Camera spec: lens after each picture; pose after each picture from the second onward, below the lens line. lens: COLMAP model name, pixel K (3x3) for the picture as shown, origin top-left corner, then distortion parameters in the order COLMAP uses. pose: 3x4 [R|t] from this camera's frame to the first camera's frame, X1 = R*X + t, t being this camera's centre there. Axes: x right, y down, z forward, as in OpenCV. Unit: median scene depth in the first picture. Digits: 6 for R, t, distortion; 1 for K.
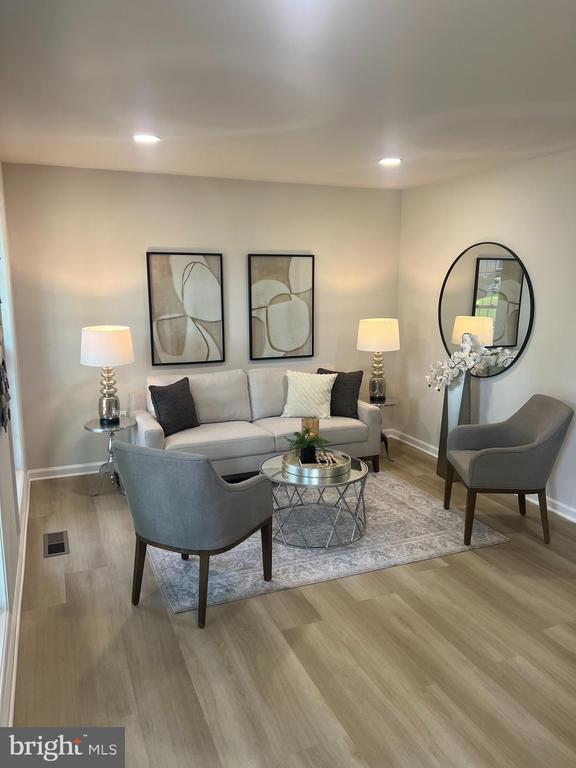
lens RADIAL K [[573.3, 0, 288.0], [0, 573.3, 384.0], [0, 0, 1]] dist [-0.002093, -0.001861]
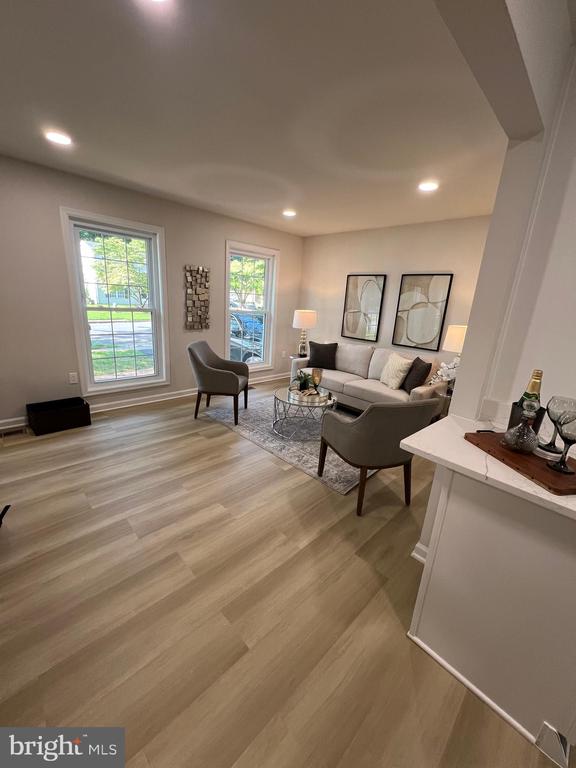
lens RADIAL K [[305.9, 0, 288.0], [0, 305.9, 384.0], [0, 0, 1]] dist [-0.003652, 0.000233]
pose [[0.364055, 0.272509, -0.890619, 0.636053], [-0.218757, 0.954507, 0.202637, -0.047181], [0.905323, 0.121058, 0.407106, 0.436461]]
